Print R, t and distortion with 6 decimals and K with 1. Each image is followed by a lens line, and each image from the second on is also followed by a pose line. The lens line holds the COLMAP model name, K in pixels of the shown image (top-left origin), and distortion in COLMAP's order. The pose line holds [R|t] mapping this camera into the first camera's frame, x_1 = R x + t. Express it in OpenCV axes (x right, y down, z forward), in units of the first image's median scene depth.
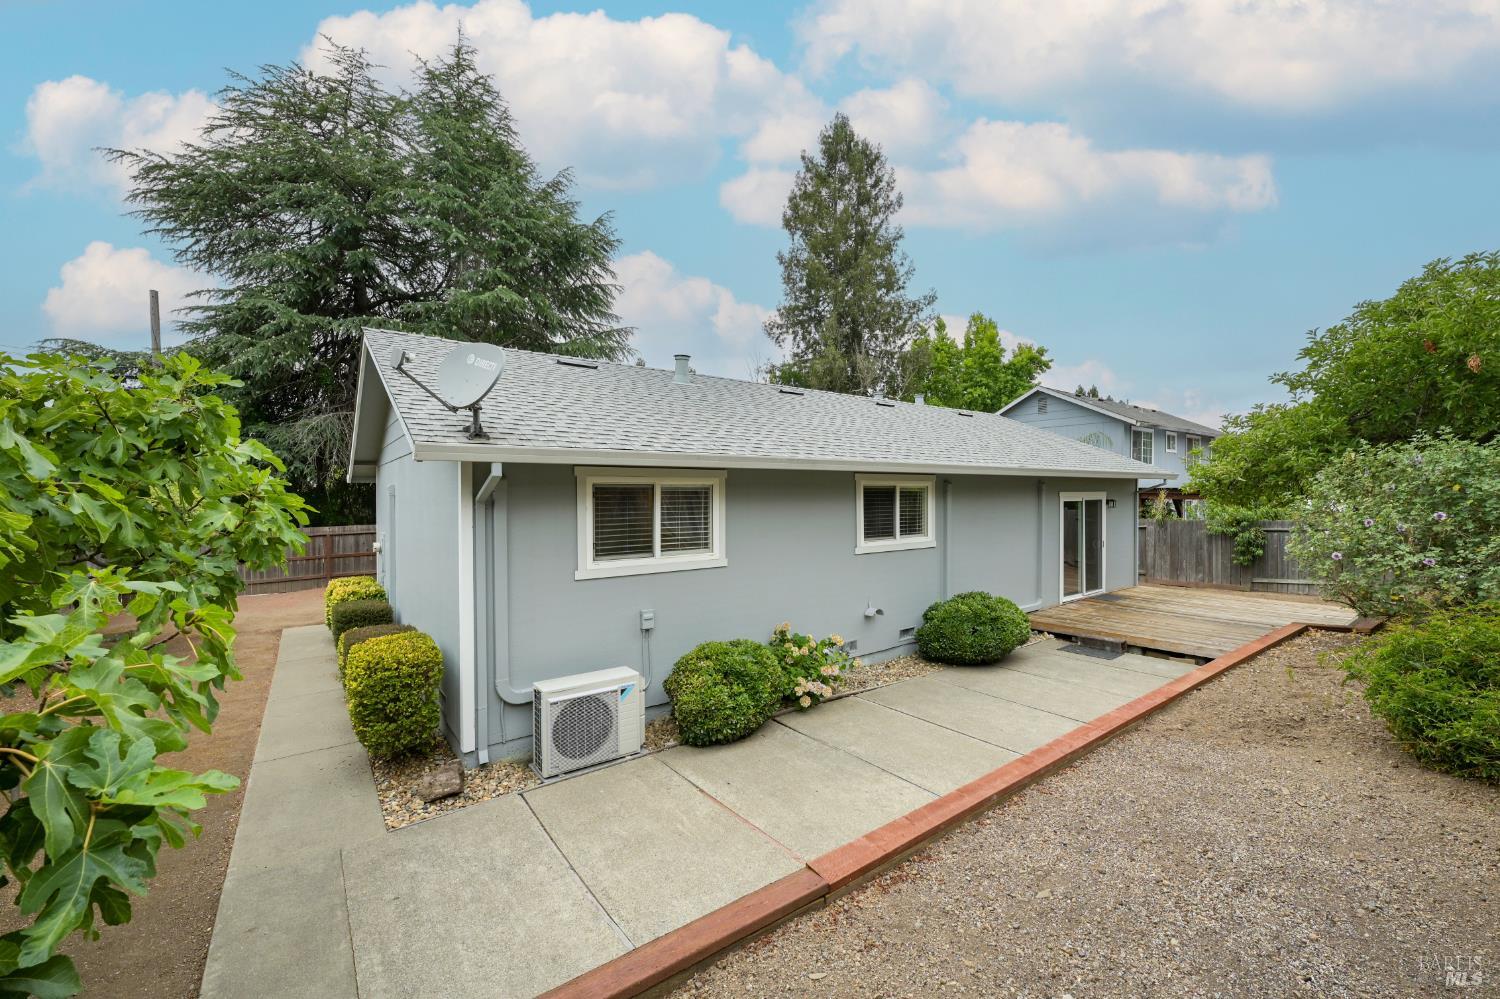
lens RADIAL K [[595.9, 0, 747.7], [0, 595.9, 500.3], [0, 0, 1]] dist [0.000166, -0.000255]
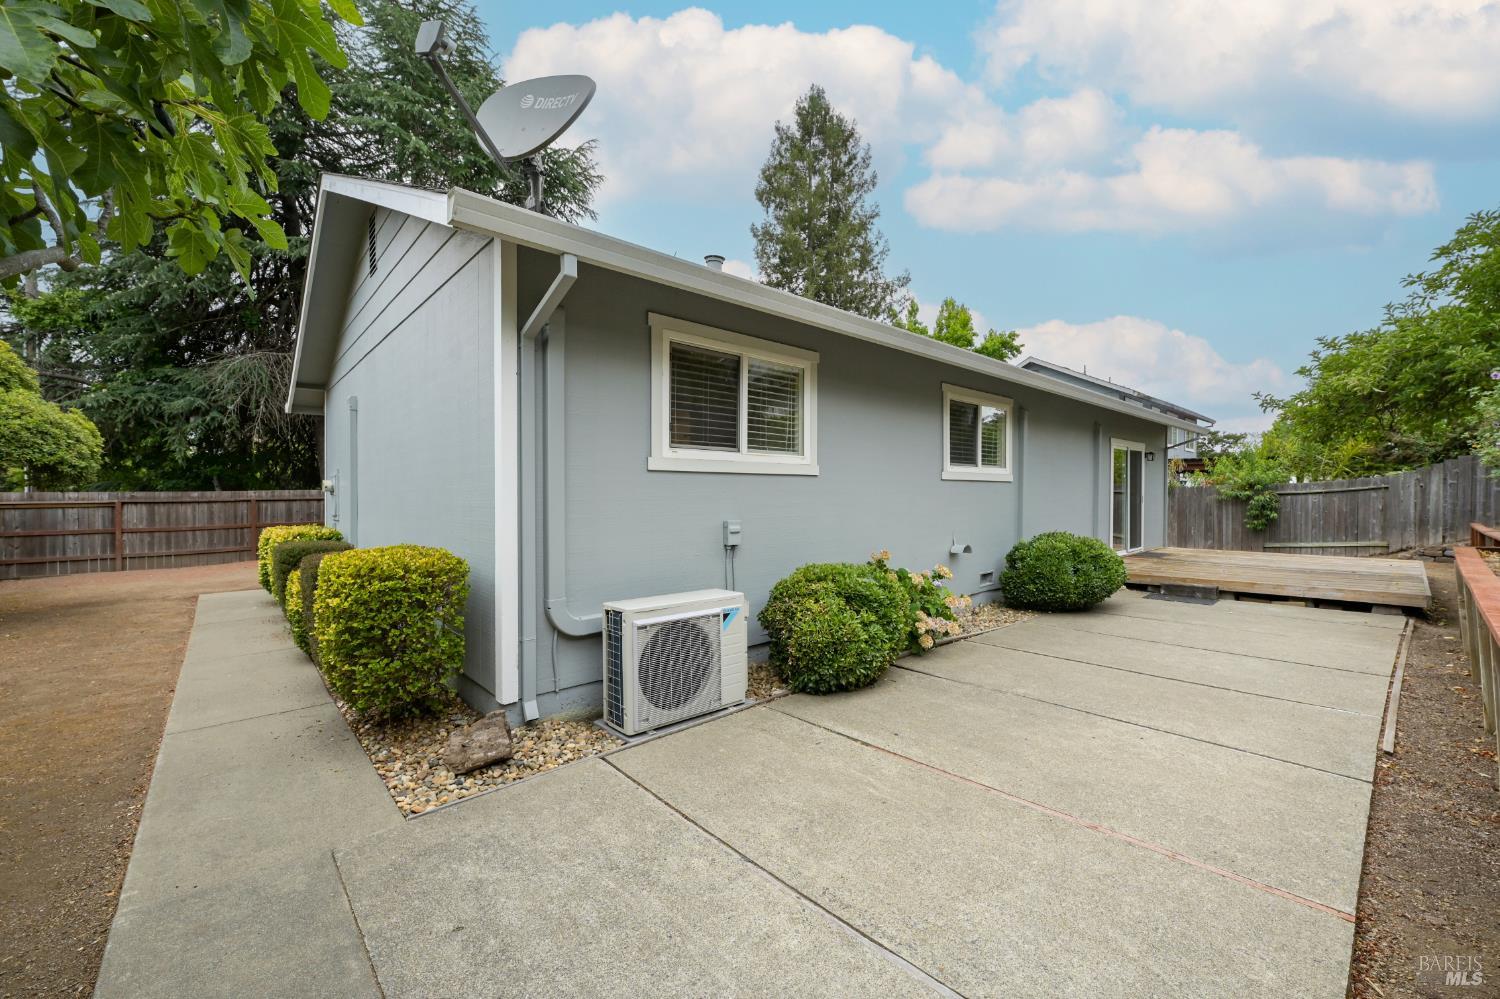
lens RADIAL K [[595.9, 0, 752.0], [0, 595.9, 501.1], [0, 0, 1]] dist [0.000166, -0.000255]
pose [[0.995616, 0.004867, 0.093405, -0.208033], [-0.005214, 0.999980, 0.003473, 0.151381], [-0.093386, -0.003945, 0.995622, 0.240240]]
